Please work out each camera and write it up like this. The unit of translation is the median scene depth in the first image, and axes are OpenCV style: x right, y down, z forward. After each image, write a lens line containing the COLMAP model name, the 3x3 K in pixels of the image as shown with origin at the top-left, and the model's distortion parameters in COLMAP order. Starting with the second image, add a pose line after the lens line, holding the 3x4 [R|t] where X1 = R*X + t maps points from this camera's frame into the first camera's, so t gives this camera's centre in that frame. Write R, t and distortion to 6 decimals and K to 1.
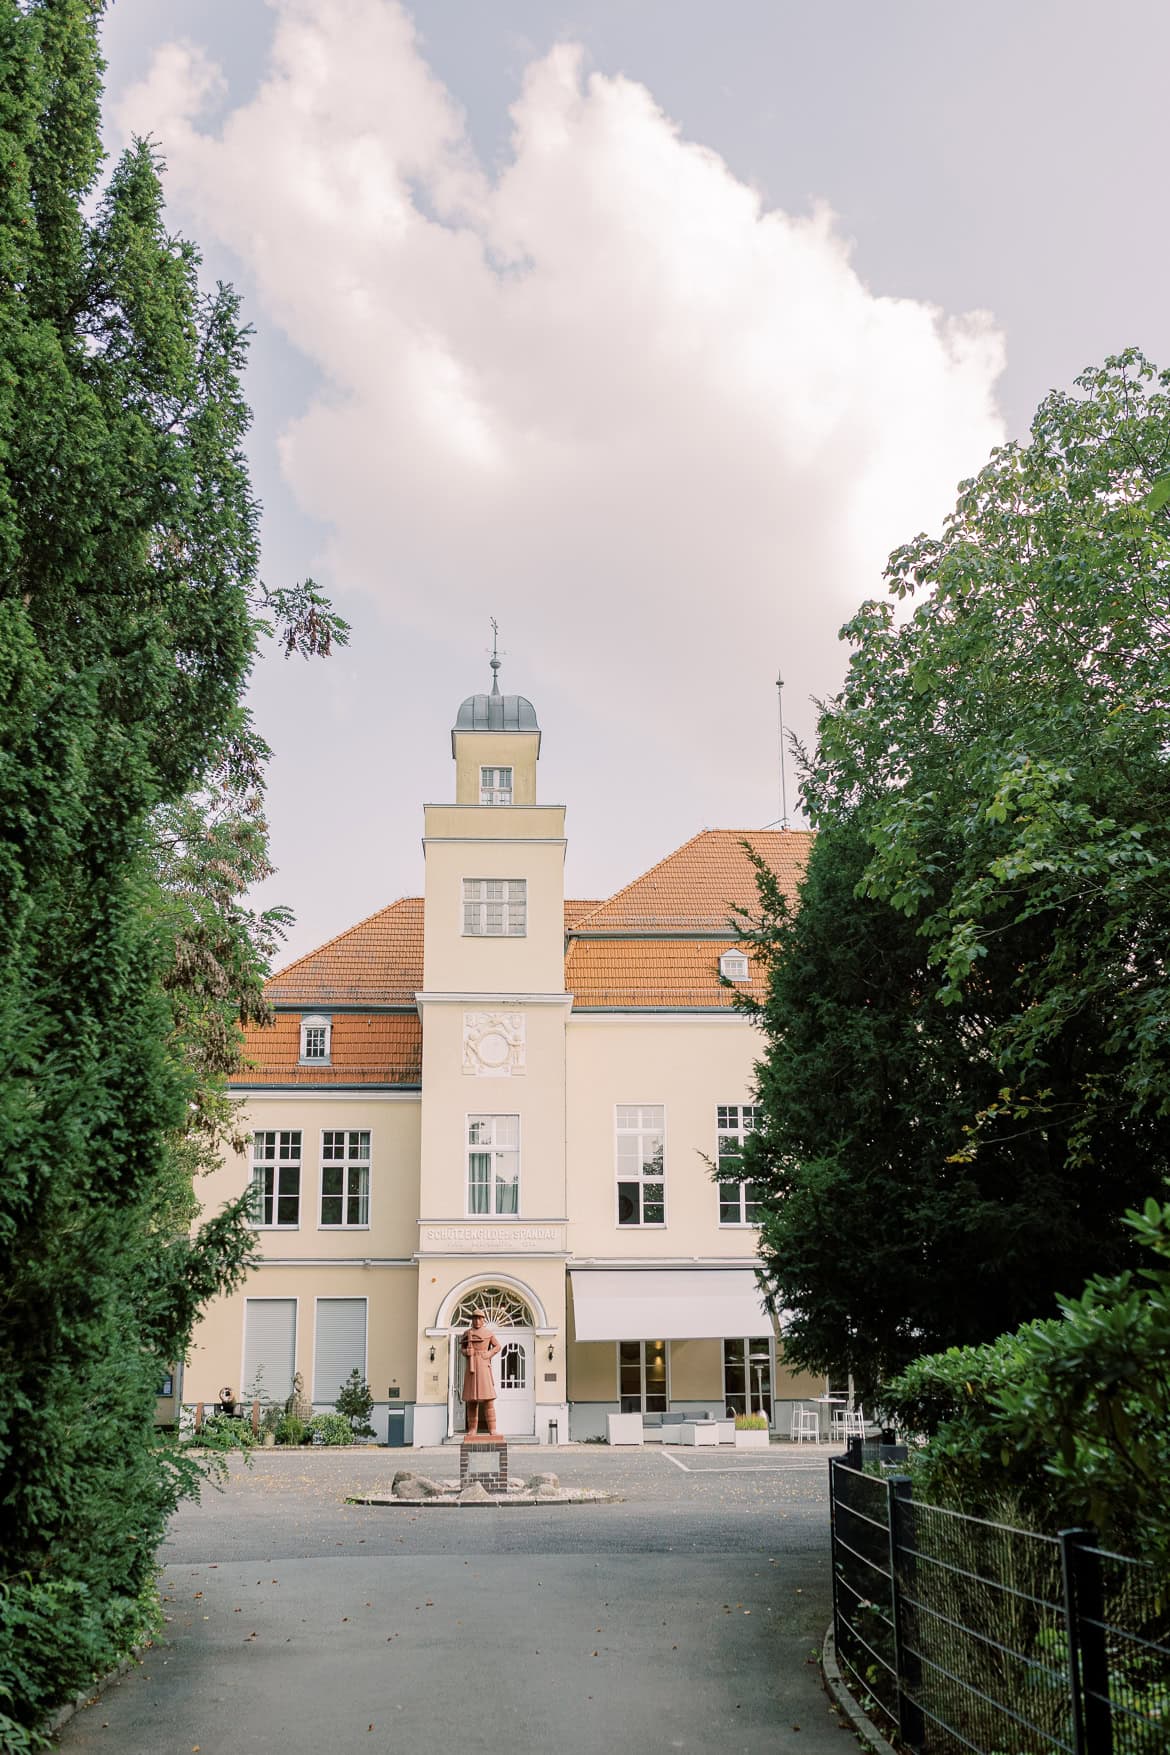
lens RADIAL K [[1799.3, 0, 585.0], [0, 1799.3, 877.5], [0, 0, 1]] dist [-0.001164, 0.028100]
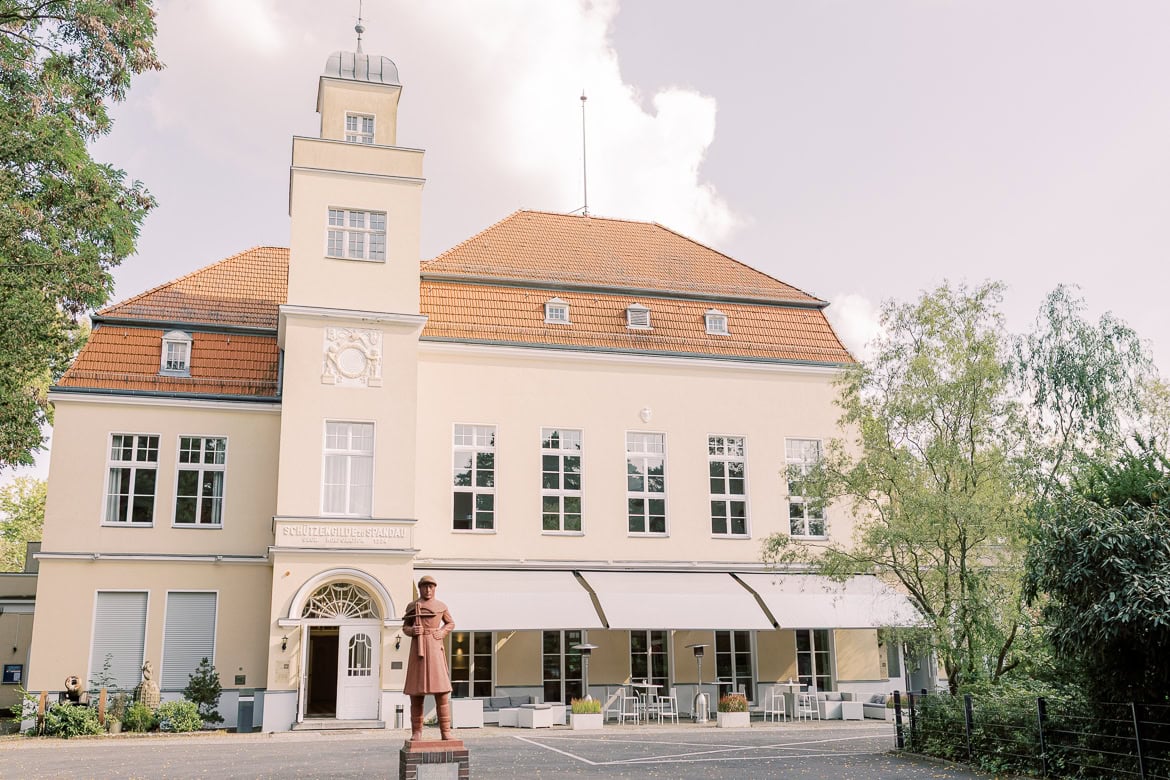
lens RADIAL K [[1199.6, 0, 583.8], [0, 1199.6, 361.2], [0, 0, 1]] dist [-0.001164, 0.028100]
pose [[0.979910, 0.048573, 0.193433, -0.051928], [-0.052687, 0.998480, 0.016179, 0.073539], [-0.192353, -0.026045, 0.980980, 0.261752]]
